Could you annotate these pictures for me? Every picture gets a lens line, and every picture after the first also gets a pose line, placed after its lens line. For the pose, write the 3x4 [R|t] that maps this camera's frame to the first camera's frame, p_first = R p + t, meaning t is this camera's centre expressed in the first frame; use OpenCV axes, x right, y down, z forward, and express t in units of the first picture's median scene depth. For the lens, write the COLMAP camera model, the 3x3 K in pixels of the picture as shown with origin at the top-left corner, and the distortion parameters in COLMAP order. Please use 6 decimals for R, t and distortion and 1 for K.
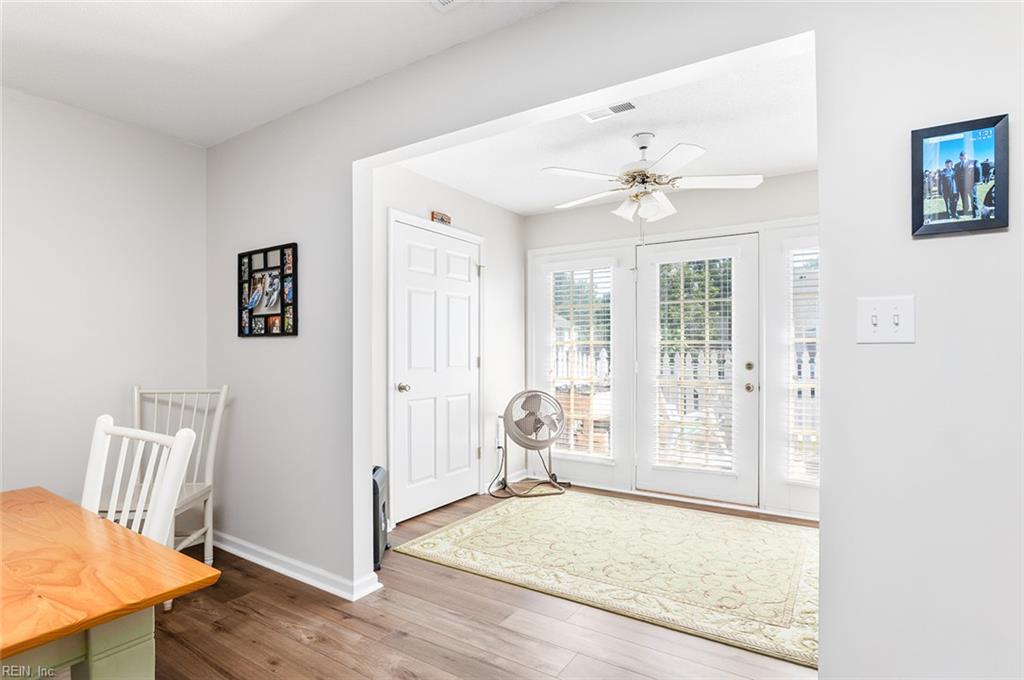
lens RADIAL K [[517.2, 0, 507.4], [0, 517.2, 354.2], [0, 0, 1]] dist [-0.025089, 0.000339]
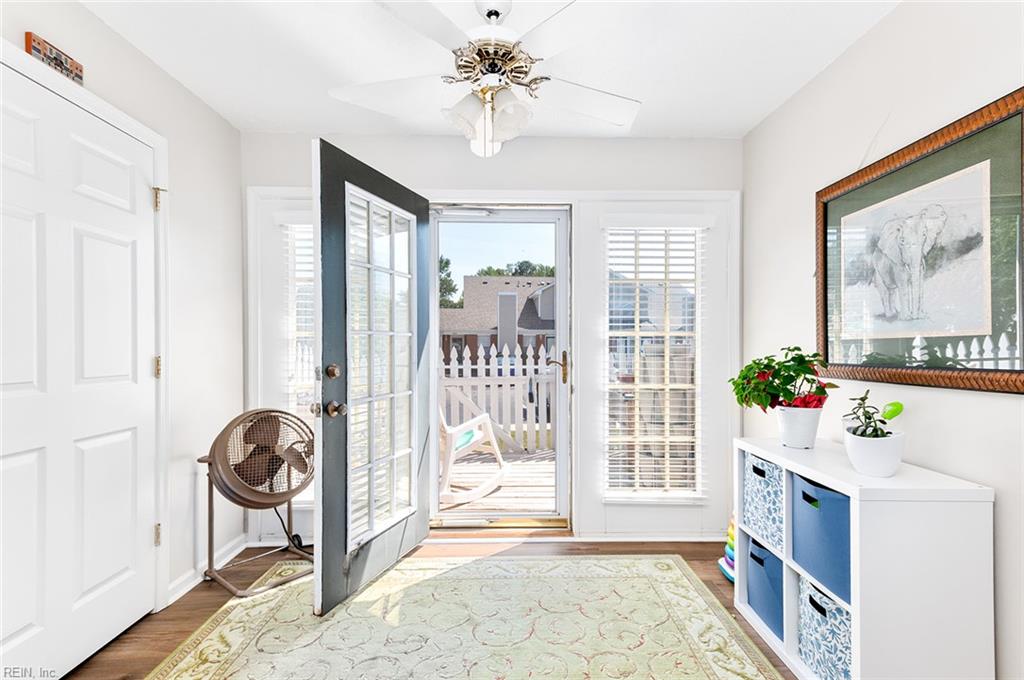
lens RADIAL K [[499.7, 0, 508.3], [0, 499.7, 350.3], [0, 0, 1]] dist [0.032506, -0.005020]
pose [[0.836749, -0.003614, 0.547574, -0.042652], [0.003262, 0.999993, 0.001615, -0.001668], [-0.547576, 0.000435, 0.836756, 0.400194]]
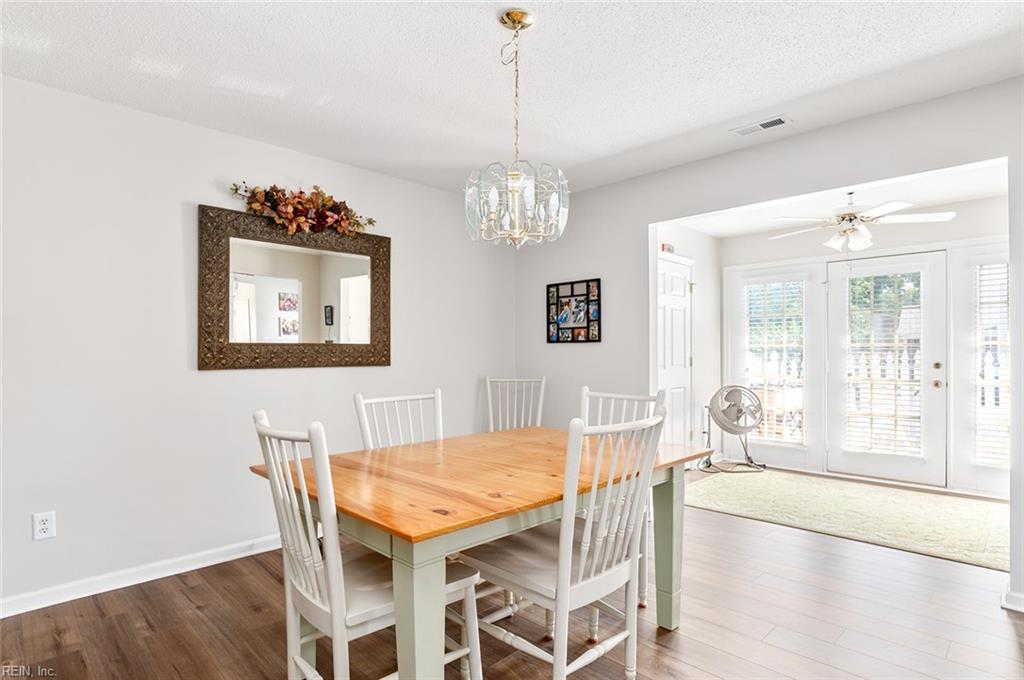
lens RADIAL K [[517.2, 0, 536.5], [0, 517.2, 356.1], [0, 0, 1]] dist [-0.025089, 0.000339]
pose [[0.981195, 0.000502, -0.193019, -0.203661], [-0.000593, 1.000000, -0.000413, 0.002995], [0.193018, 0.000519, 0.981195, -0.315110]]
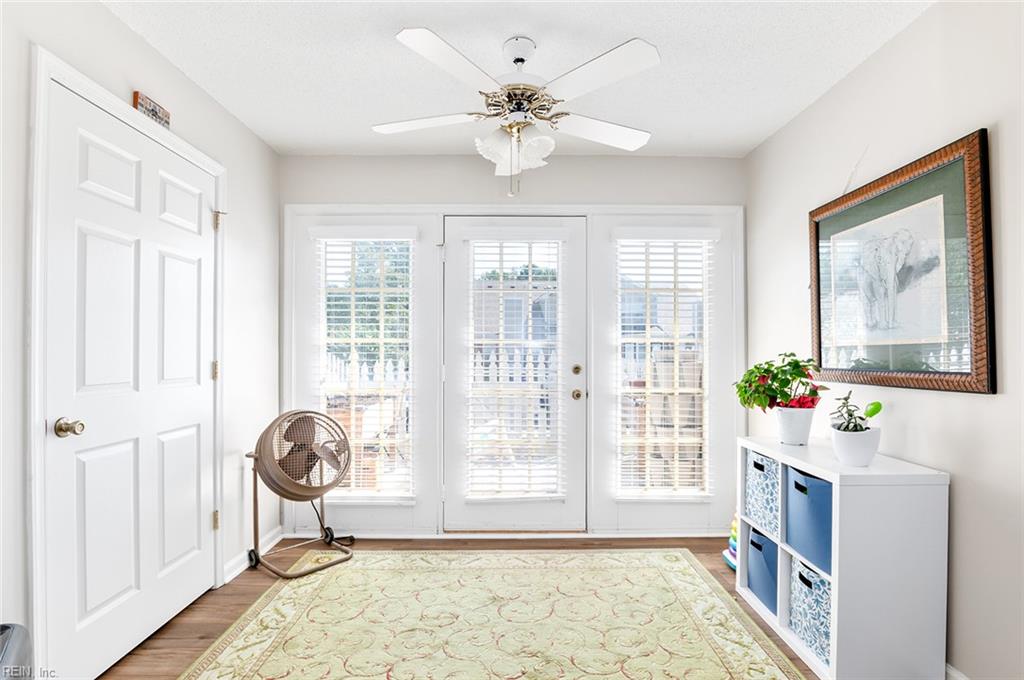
lens RADIAL K [[517.2, 0, 505.7], [0, 517.2, 350.3], [0, 0, 1]] dist [-0.025089, 0.000339]
pose [[0.844662, 0.003269, 0.535290, -0.100628], [0.002437, 0.999948, -0.009952, -0.001146], [-0.535295, 0.009711, 0.844610, 0.350980]]
